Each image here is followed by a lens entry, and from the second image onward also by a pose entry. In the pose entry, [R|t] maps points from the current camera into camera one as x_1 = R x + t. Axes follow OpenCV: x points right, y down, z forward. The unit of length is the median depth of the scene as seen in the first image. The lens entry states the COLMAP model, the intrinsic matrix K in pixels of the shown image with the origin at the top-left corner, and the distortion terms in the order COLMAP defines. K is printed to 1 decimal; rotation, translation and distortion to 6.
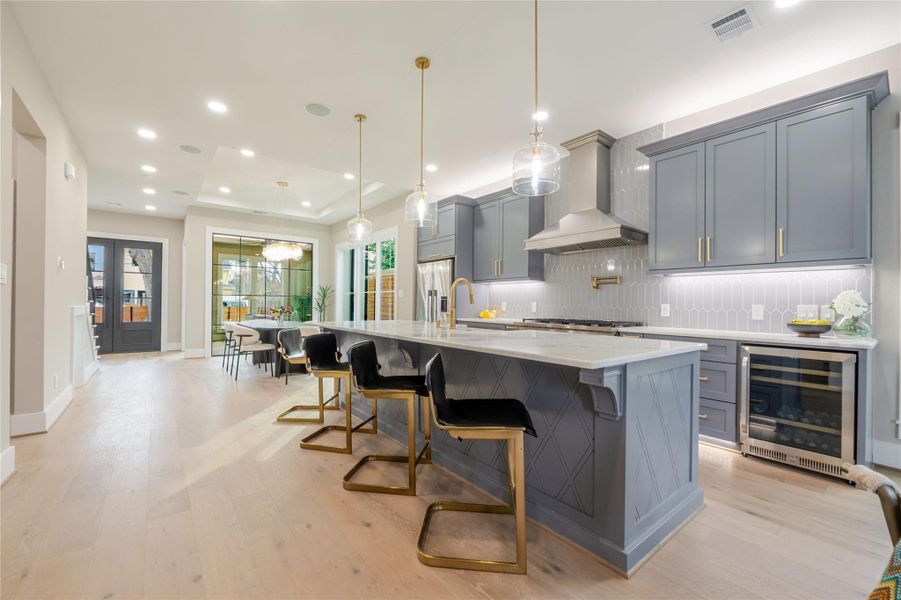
lens RADIAL K [[368.9, 0, 445.4], [0, 368.9, 300.3], [0, 0, 1]] dist [-0.000354, 0.000011]
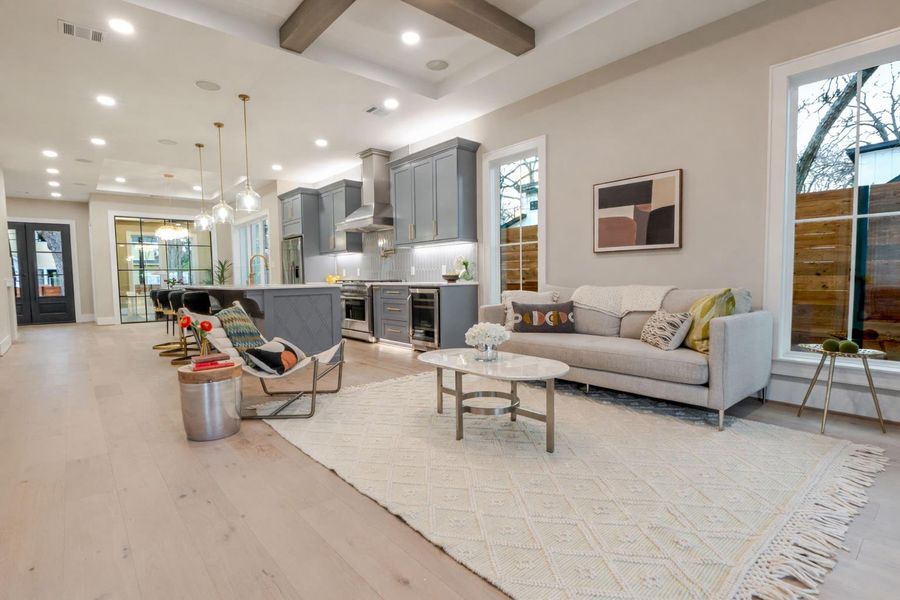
lens RADIAL K [[443.4, 0, 450.0], [0, 443.4, 300.0], [0, 0, 1]] dist [0.000097, -0.000087]
pose [[0.998758, -0.028432, 0.040913, 0.465737], [0.025841, 0.997709, 0.062516, 0.025464], [-0.042597, -0.061381, 0.997205, -0.580716]]
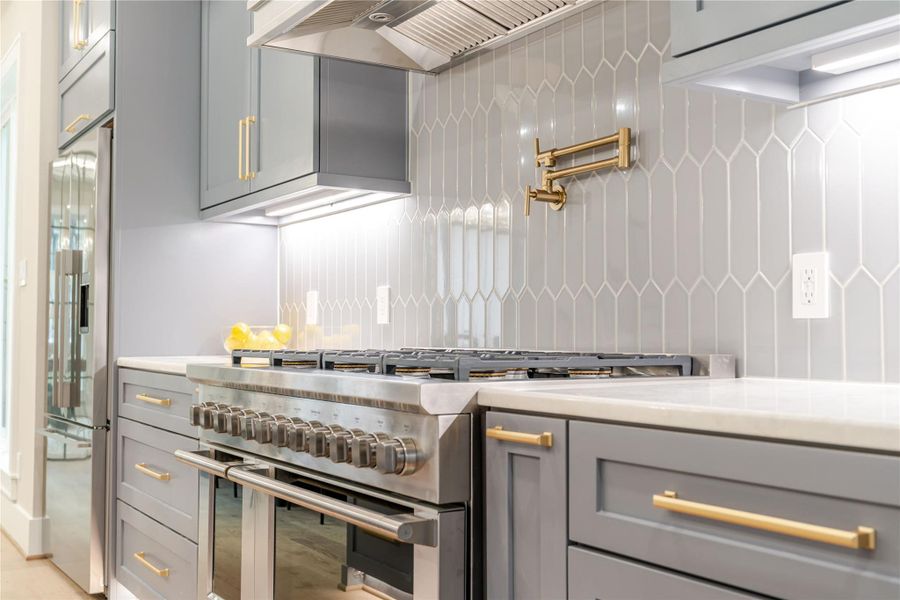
lens RADIAL K [[1012.3, 0, 450.0], [0, 1012.3, 300.0], [0, 0, 1]] dist [-0.001065, 0.001241]
pose [[0.993224, -0.022160, -0.114082, 0.330048], [0.019511, 0.999515, -0.024280, 0.029355], [0.114565, 0.021890, 0.993175, 0.336012]]
